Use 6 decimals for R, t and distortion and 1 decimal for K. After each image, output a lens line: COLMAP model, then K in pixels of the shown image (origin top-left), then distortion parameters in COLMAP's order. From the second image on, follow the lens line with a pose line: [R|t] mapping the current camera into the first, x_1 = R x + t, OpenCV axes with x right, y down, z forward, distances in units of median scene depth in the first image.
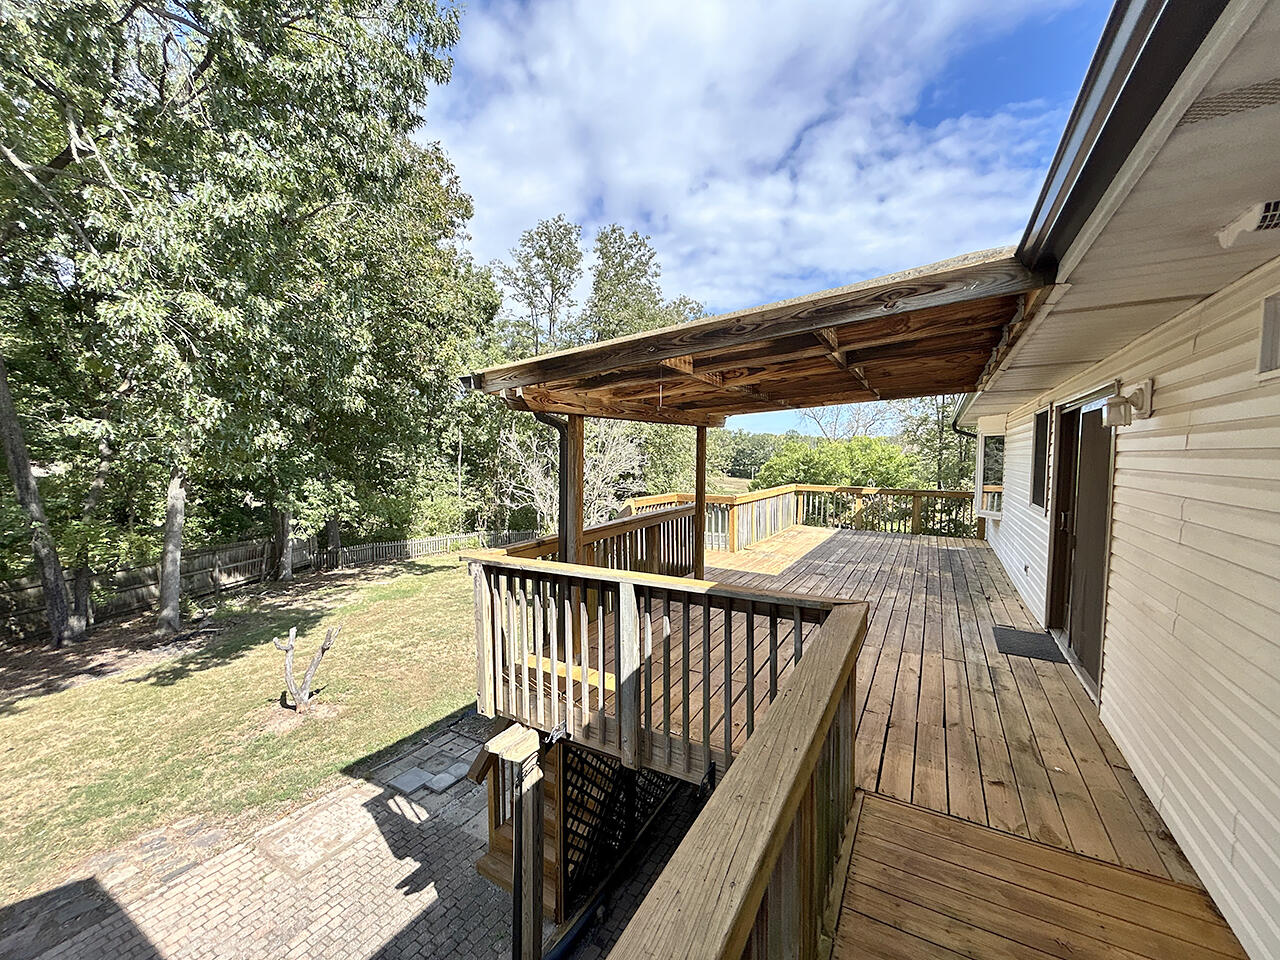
lens RADIAL K [[519.8, 0, 641.9], [0, 519.8, 481.7], [0, 0, 1]] dist [0.001997, -0.000201]
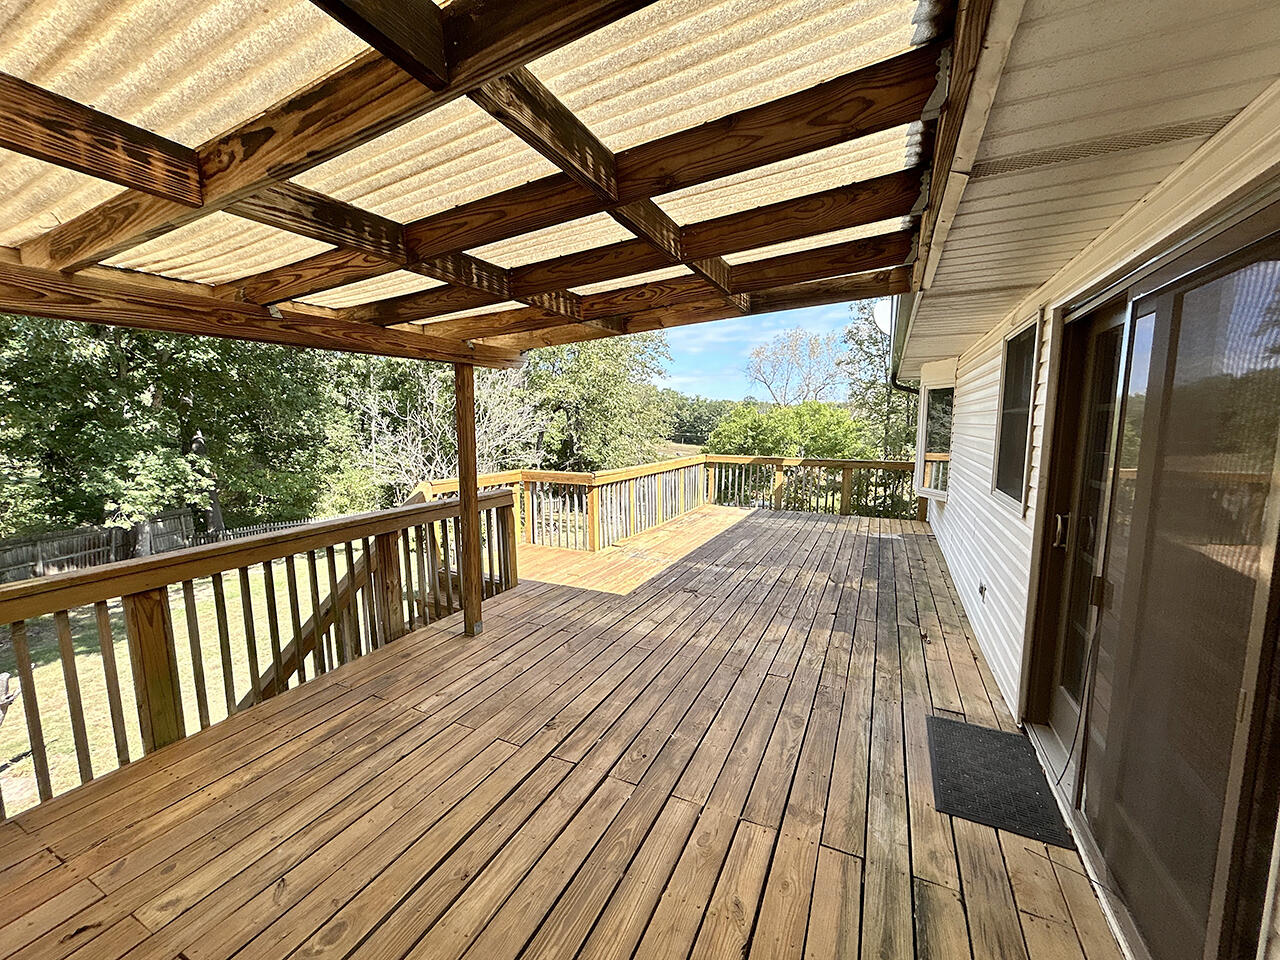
lens RADIAL K [[519.8, 0, 639.3], [0, 519.8, 483.4], [0, 0, 1]] dist [0.001997, -0.000201]
pose [[0.997446, -0.015534, 0.069721, 0.143208], [0.010940, 0.997772, 0.065808, -0.004685], [-0.070588, -0.064877, 0.995394, 0.208904]]
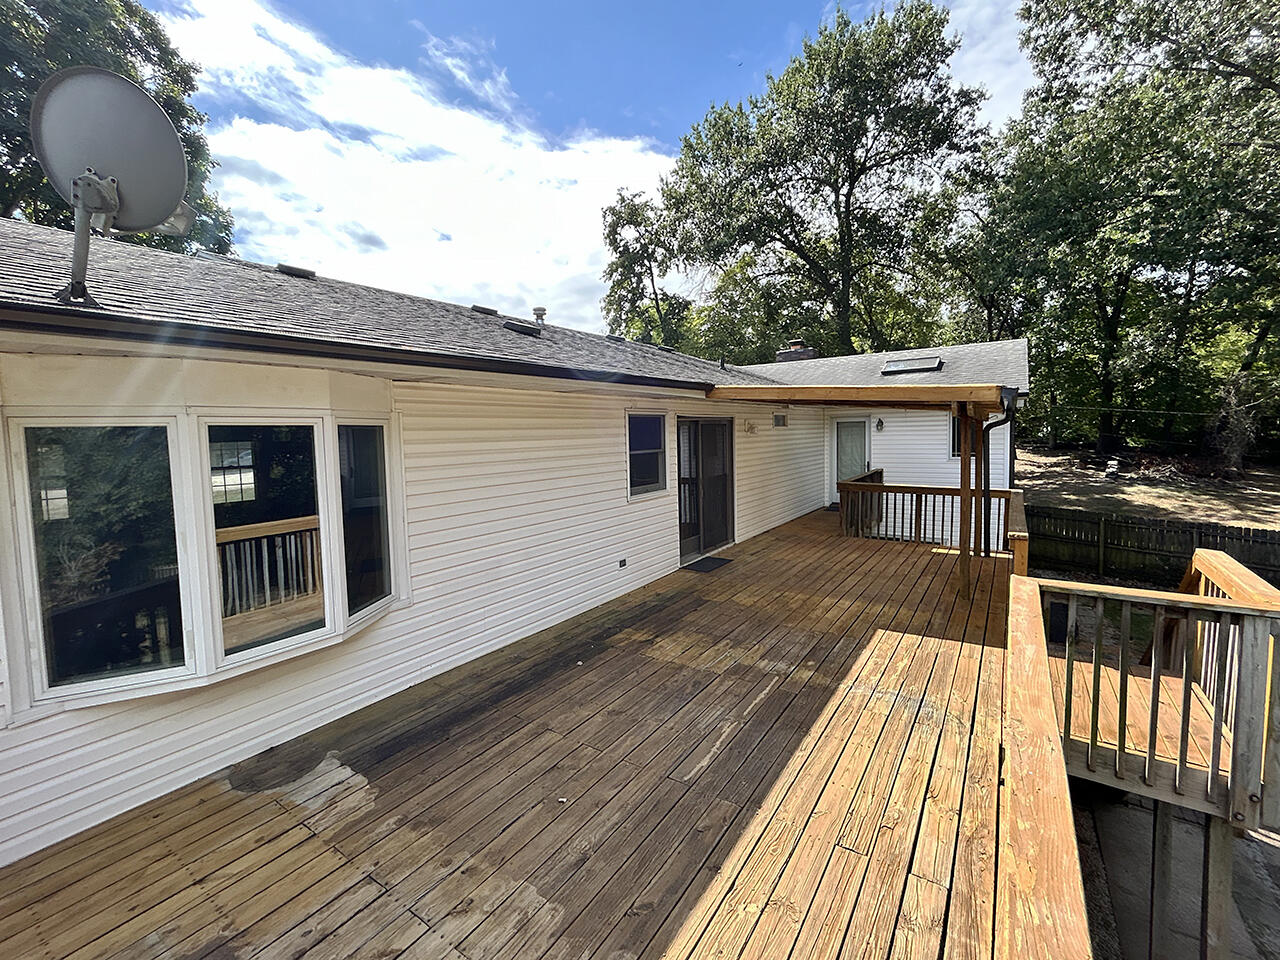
lens RADIAL K [[519.8, 0, 650.7], [0, 519.8, 471.0], [0, 0, 1]] dist [0.001997, -0.000201]
pose [[-0.995264, 0.005829, 0.097029, 0.302186], [0.019035, 0.990562, 0.135736, -0.078810], [-0.095322, 0.136941, -0.985982, 1.028543]]
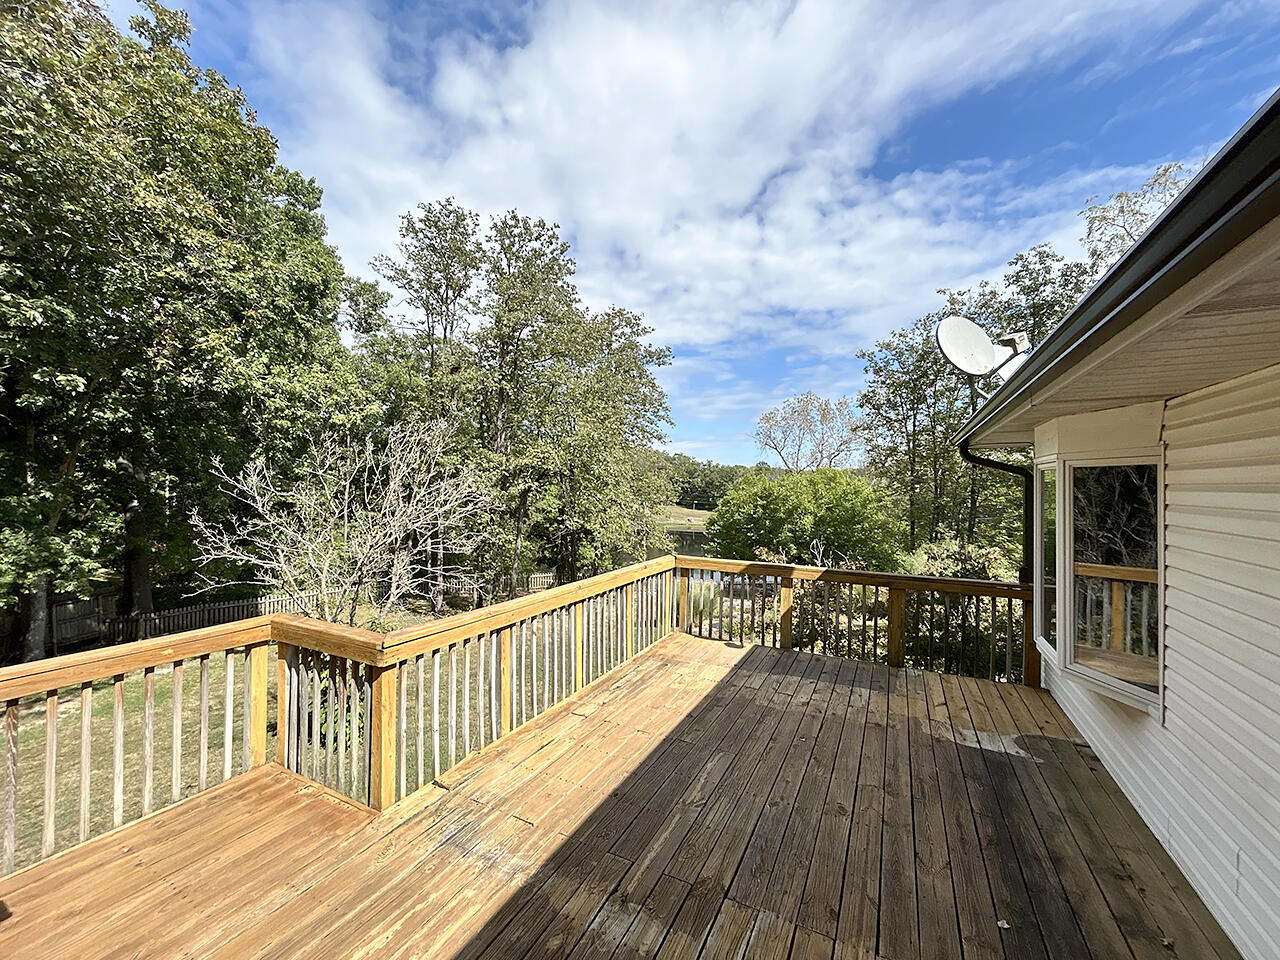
lens RADIAL K [[519.8, 0, 636.9], [0, 519.8, 477.4], [0, 0, 1]] dist [0.001997, -0.000201]
pose [[0.999166, 0.001043, 0.040826, 0.247058], [0.001752, 0.997658, -0.068375, -0.042471], [-0.040802, 0.068389, 0.996824, 0.481178]]
